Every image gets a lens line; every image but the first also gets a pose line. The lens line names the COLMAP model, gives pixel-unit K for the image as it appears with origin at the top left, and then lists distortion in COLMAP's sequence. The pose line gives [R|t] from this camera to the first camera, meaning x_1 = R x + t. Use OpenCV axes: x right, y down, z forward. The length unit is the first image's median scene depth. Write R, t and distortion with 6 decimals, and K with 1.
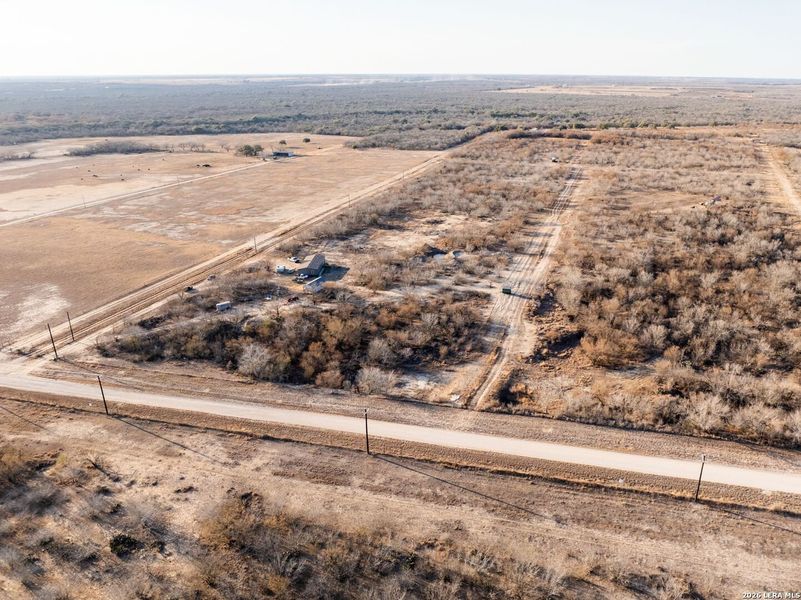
lens RADIAL K [[607.7, 0, 467.3], [0, 607.7, 298.4], [0, 0, 1]] dist [-0.037324, 0.000357]
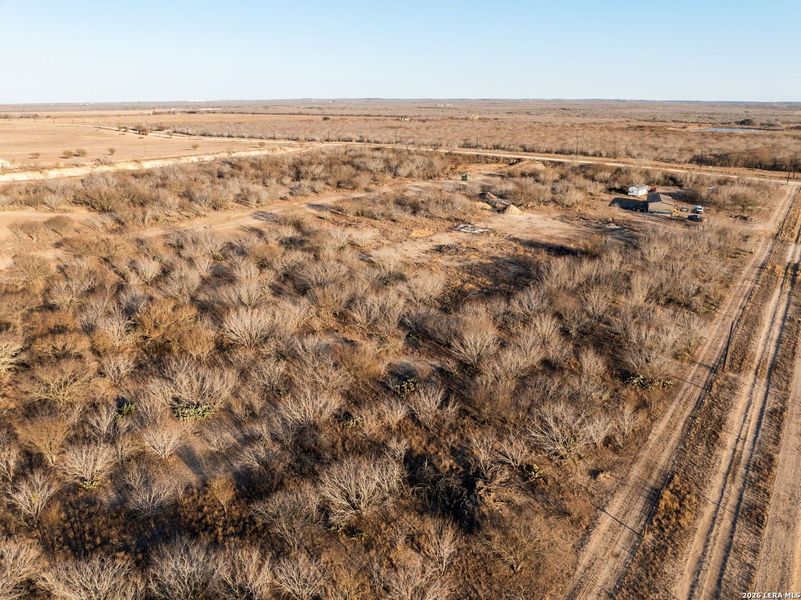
lens RADIAL K [[577.9, 0, 400.5], [0, 577.9, 300.0], [0, 0, 1]] dist [-0.039306, -0.002312]
pose [[-0.923370, -0.140927, 0.357109, -0.298070], [0.117108, 0.782461, 0.611589, -0.619926], [-0.365613, 0.606543, -0.705997, 2.296310]]
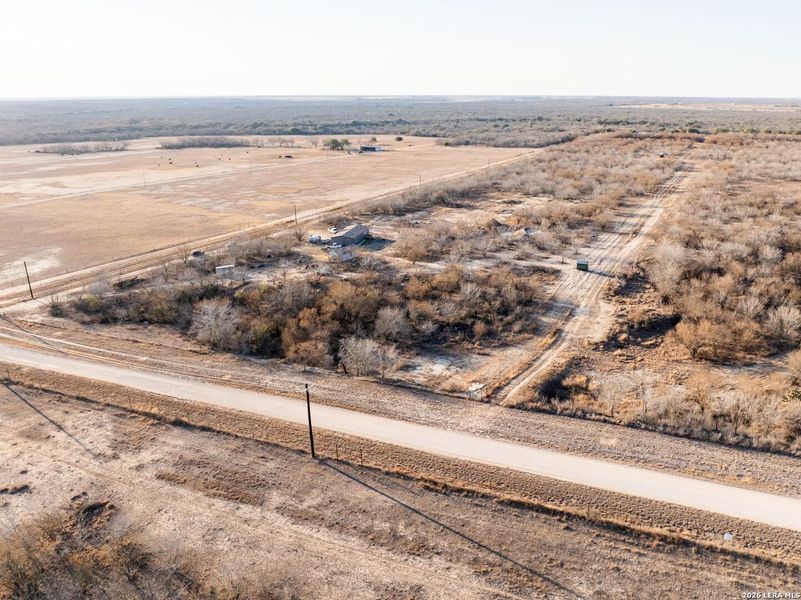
lens RADIAL K [[619.1, 0, 498.5], [0, 619.1, 300.7], [0, 0, 1]] dist [-0.043259, 0.003922]
pose [[0.992109, 0.039847, -0.118876, 0.062573], [-0.043915, 0.998529, -0.031797, 0.068646], [0.117434, 0.036767, 0.992400, 0.247967]]
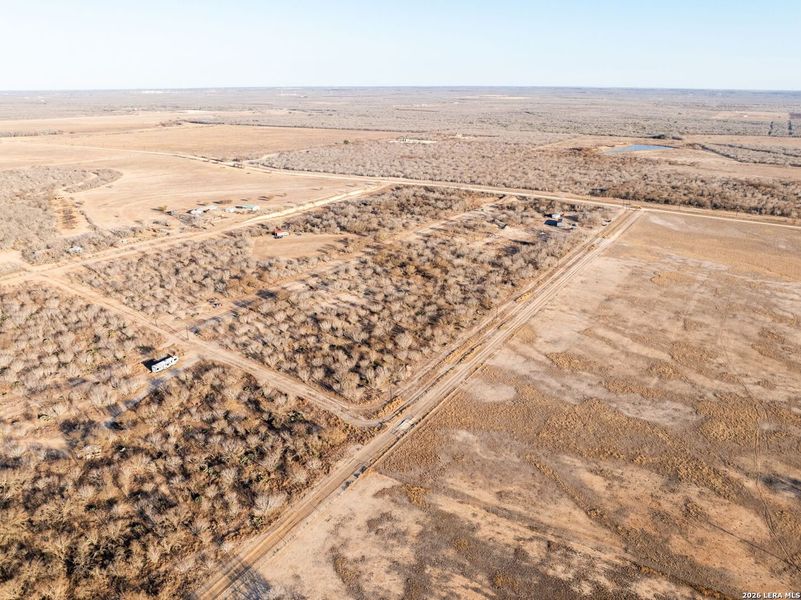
lens RADIAL K [[606.5, 0, 442.1], [0, 606.5, 299.2], [0, 0, 1]] dist [-0.024036, -0.005591]
pose [[-0.965336, -0.102399, 0.240085, -0.508957], [0.075682, 0.770502, 0.632929, -1.614549], [-0.249797, 0.629159, -0.736044, 3.720575]]
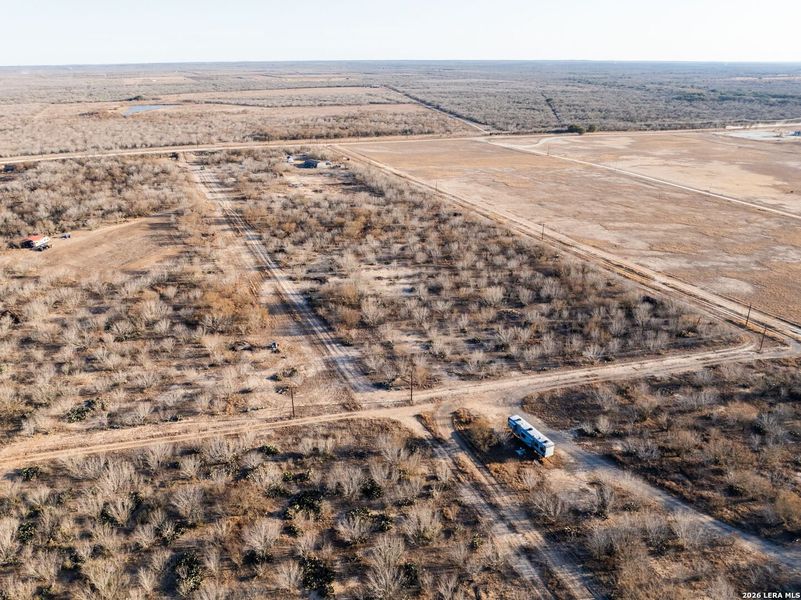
lens RADIAL K [[602.0, 0, 384.2], [0, 602.0, 298.9], [0, 0, 1]] dist [-0.040491, -0.000972]
pose [[-0.801724, 0.216549, -0.557086, 0.901911], [-0.209831, 0.770758, 0.601584, -1.157929], [0.559651, 0.599198, -0.572497, 3.153047]]
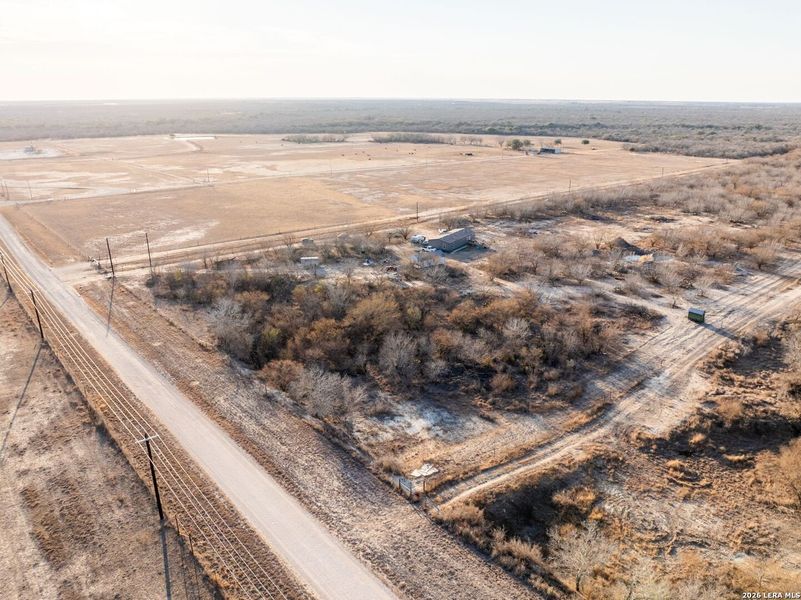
lens RADIAL K [[577.9, 0, 400.5], [0, 577.9, 300.0], [0, 0, 1]] dist [-0.039306, -0.002312]
pose [[0.813518, 0.190381, -0.549493, 0.151814], [-0.201689, 0.978614, 0.040458, 0.007599], [0.545444, 0.077914, 0.834518, 0.446904]]
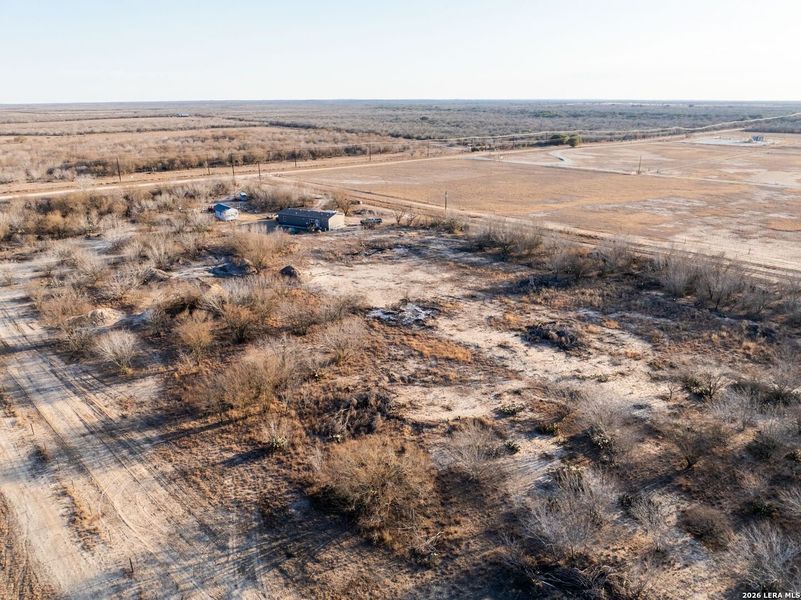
lens RADIAL K [[563.4, 0, 418.7], [0, 563.4, 298.6], [0, 0, 1]] dist [-0.036665, -0.000364]
pose [[-0.485693, 0.283808, -0.826774, 0.325067], [-0.304645, 0.831569, 0.464419, -0.414558], [0.819325, 0.477437, -0.317427, 1.755567]]
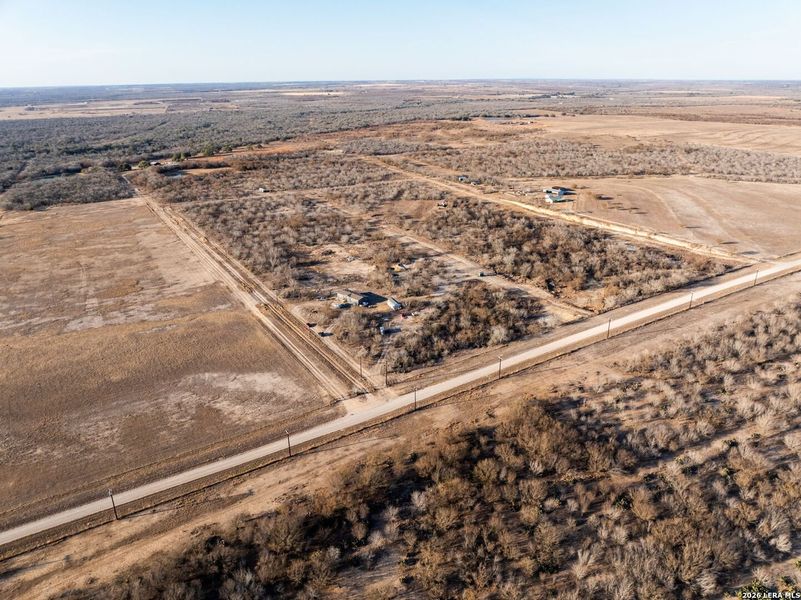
lens RADIAL K [[563.4, 0, 418.7], [0, 563.4, 298.6], [0, 0, 1]] dist [-0.036665, -0.000364]
pose [[0.695037, -0.275480, 0.664105, -1.306837], [0.265134, 0.956789, 0.119406, -0.212976], [-0.668302, 0.093086, 0.738043, -0.061541]]
